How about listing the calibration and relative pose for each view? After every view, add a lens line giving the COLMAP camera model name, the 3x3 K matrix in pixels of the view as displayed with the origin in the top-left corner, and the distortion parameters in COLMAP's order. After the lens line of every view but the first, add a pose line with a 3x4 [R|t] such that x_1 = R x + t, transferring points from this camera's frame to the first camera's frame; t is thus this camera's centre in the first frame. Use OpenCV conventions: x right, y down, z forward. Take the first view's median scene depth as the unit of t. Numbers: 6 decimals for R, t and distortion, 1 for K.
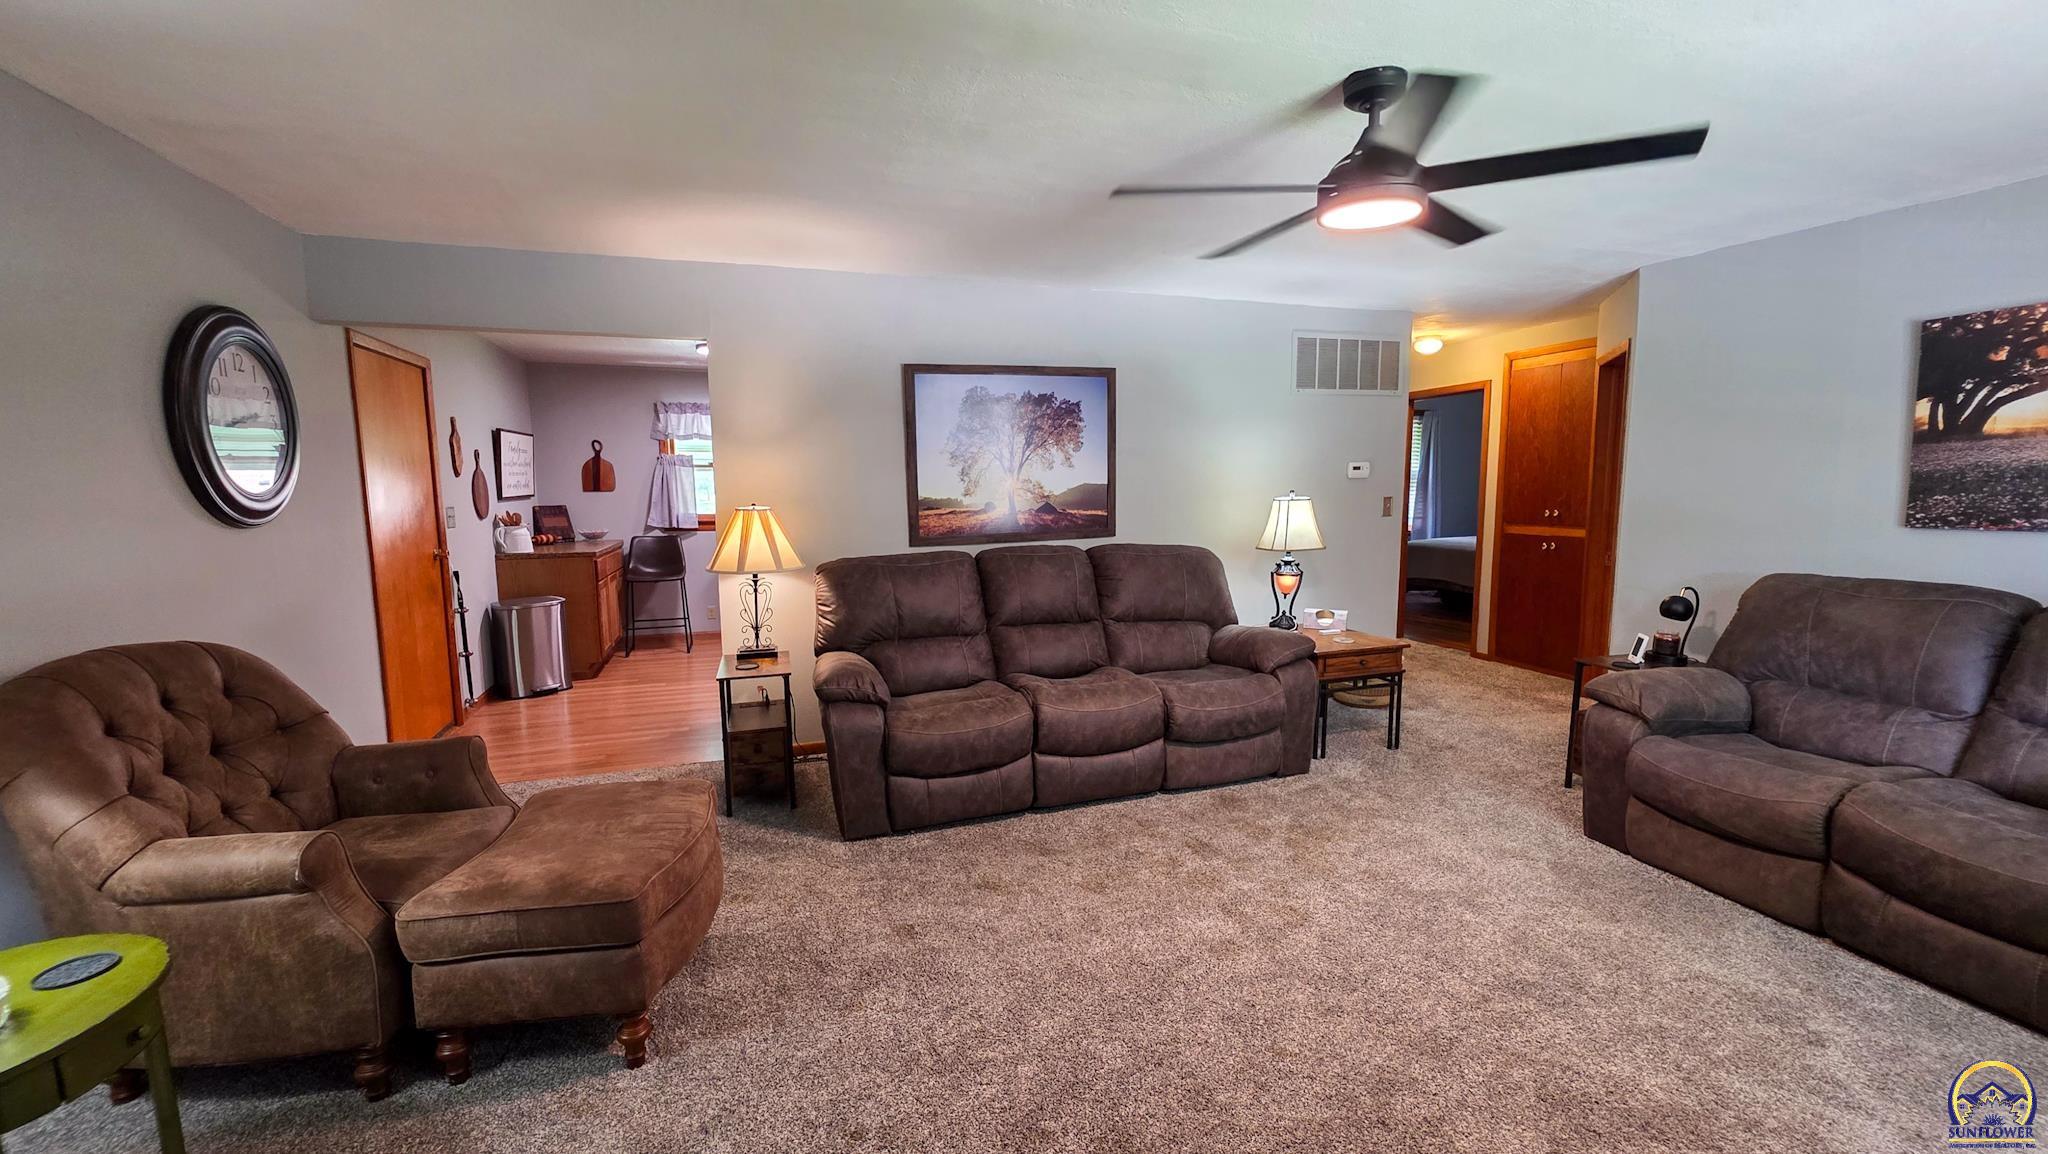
lens RADIAL K [[840.4, 0, 1021.2], [0, 840.4, 579.3], [0, 0, 1]] dist [0.002889, 0.000813]
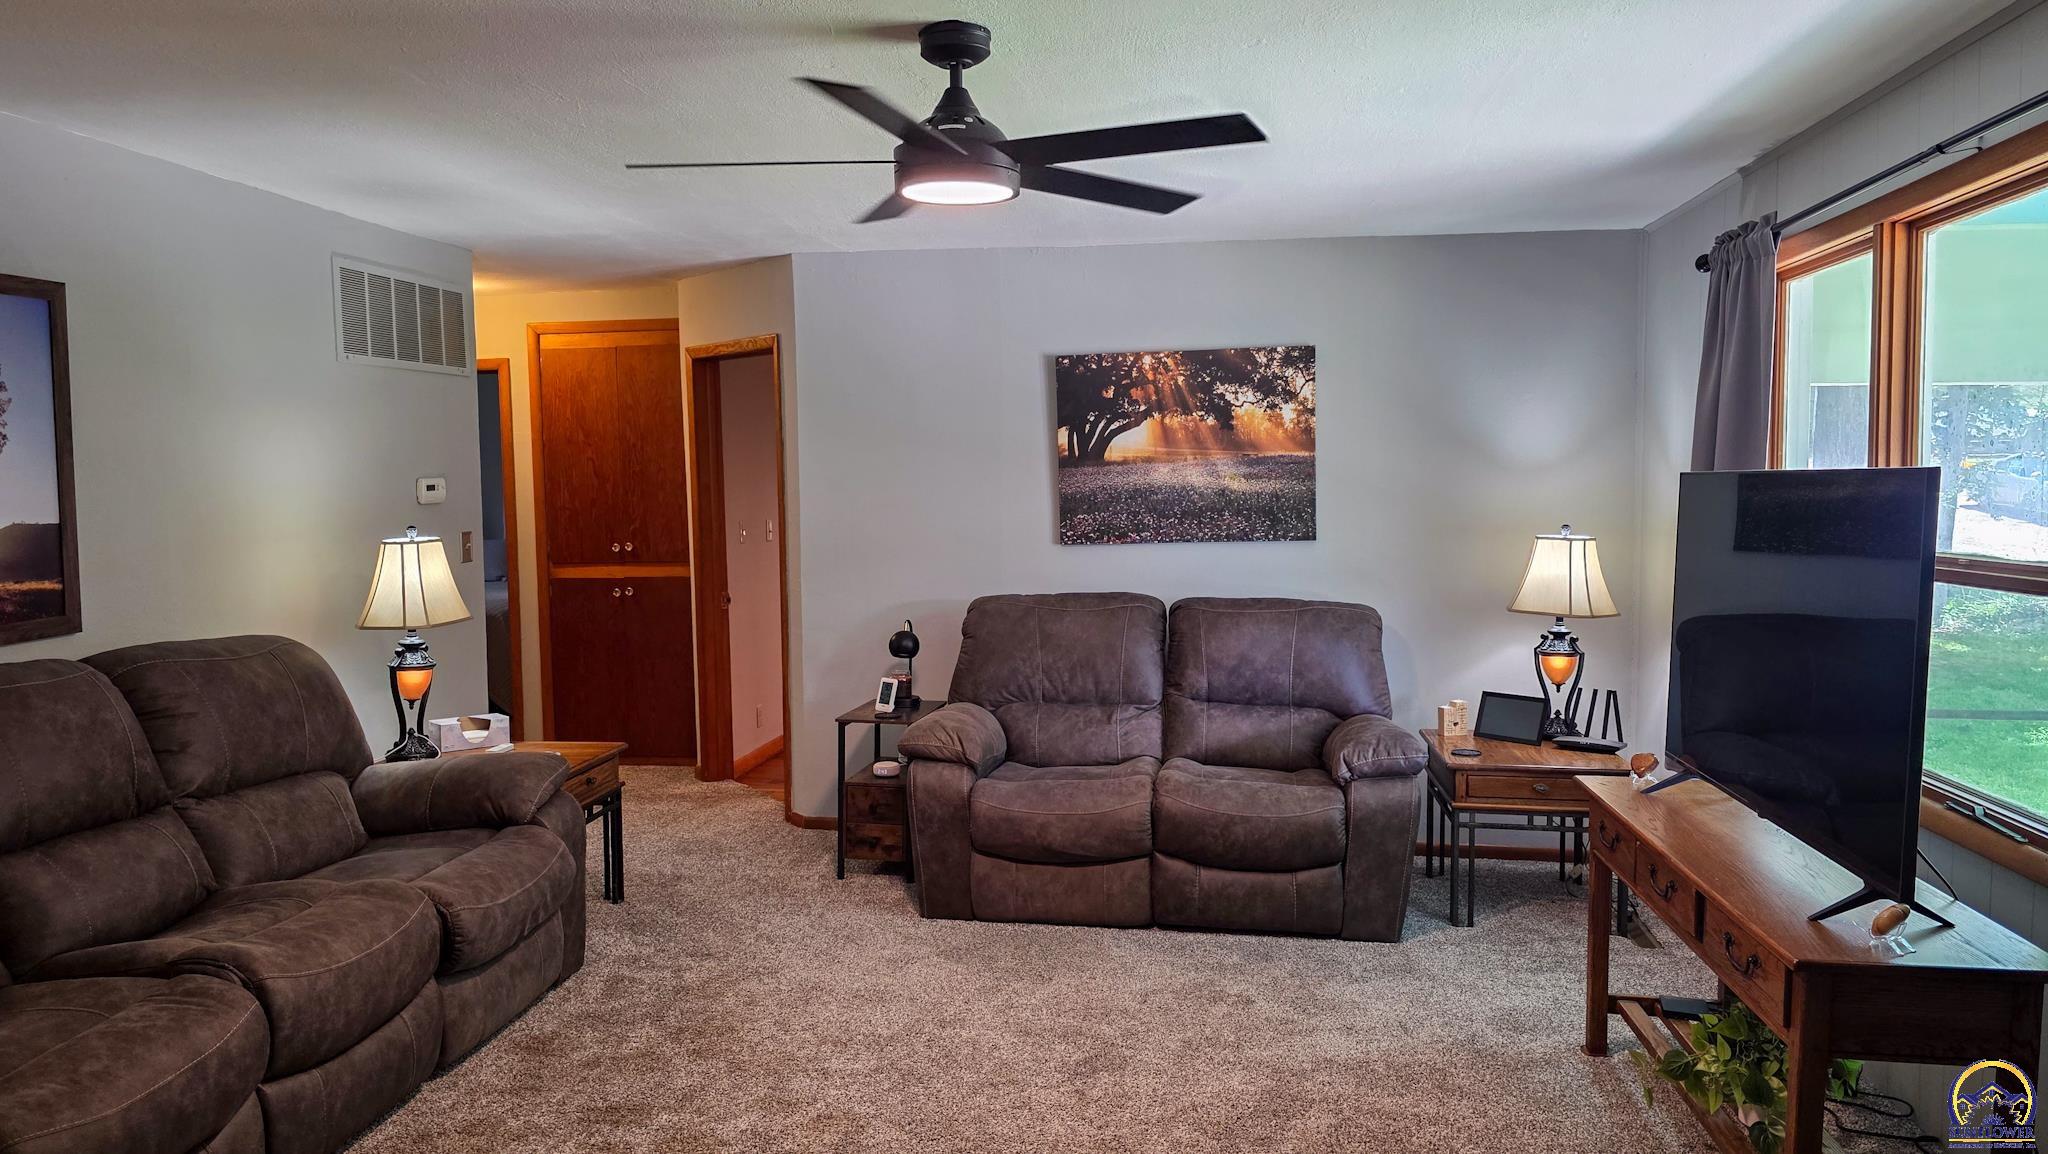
lens RADIAL K [[1385.5, 0, 1017.0], [0, 1385.5, 570.7], [0, 0, 1]] dist [0.051895, -0.041559]
pose [[0.446514, -0.056825, 0.892970, -0.549658], [0.115360, 0.993308, 0.005526, -0.044105], [-0.887309, 0.100546, 0.450082, 0.254710]]
